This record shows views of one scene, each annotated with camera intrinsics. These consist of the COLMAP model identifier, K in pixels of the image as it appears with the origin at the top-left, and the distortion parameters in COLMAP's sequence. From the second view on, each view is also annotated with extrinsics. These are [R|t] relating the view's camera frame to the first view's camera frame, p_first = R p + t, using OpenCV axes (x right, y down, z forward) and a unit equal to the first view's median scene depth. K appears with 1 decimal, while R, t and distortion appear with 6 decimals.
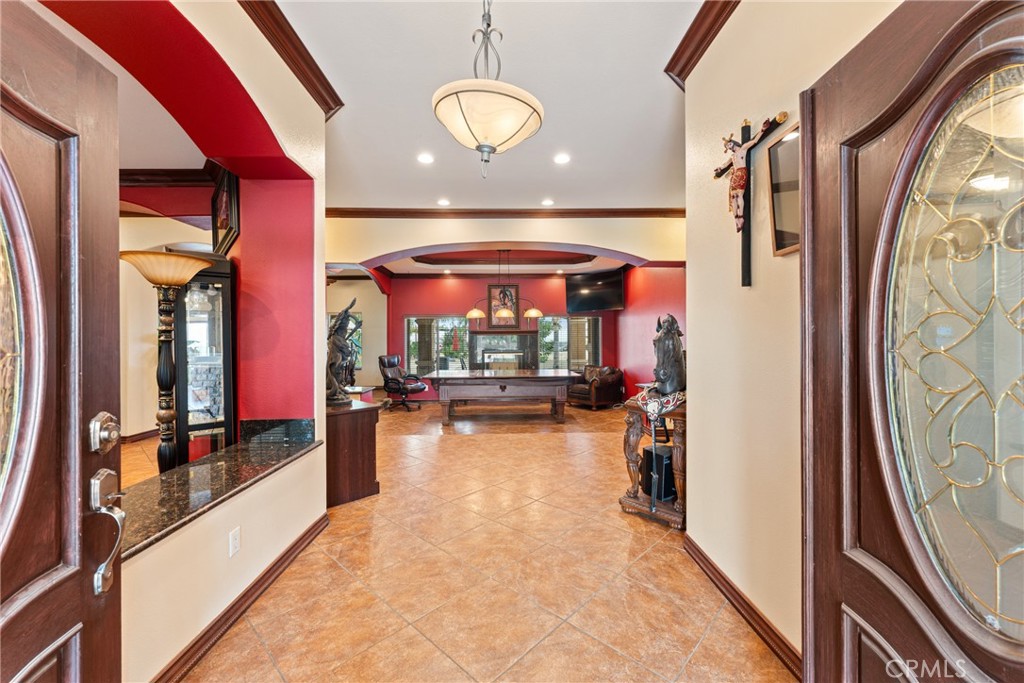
lens RADIAL K [[409.7, 0, 513.0], [0, 409.7, 340.2], [0, 0, 1]] dist [-0.000008, -0.000496]
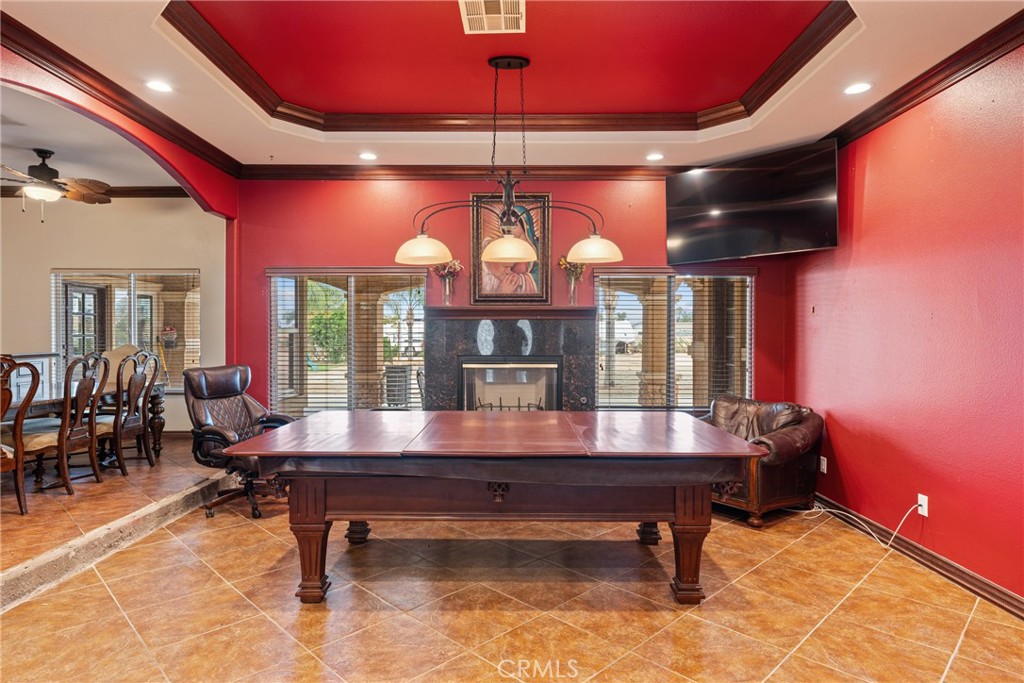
lens RADIAL K [[584.2, 0, 511.5], [0, 584.2, 341.0], [0, 0, 1]] dist [-0.000182, -0.000008]
pose [[0.999662, 0.008652, -0.024512, -0.006845], [-0.008555, 0.999955, 0.004069, 0.007034], [0.024546, -0.003858, 0.999691, 0.437691]]
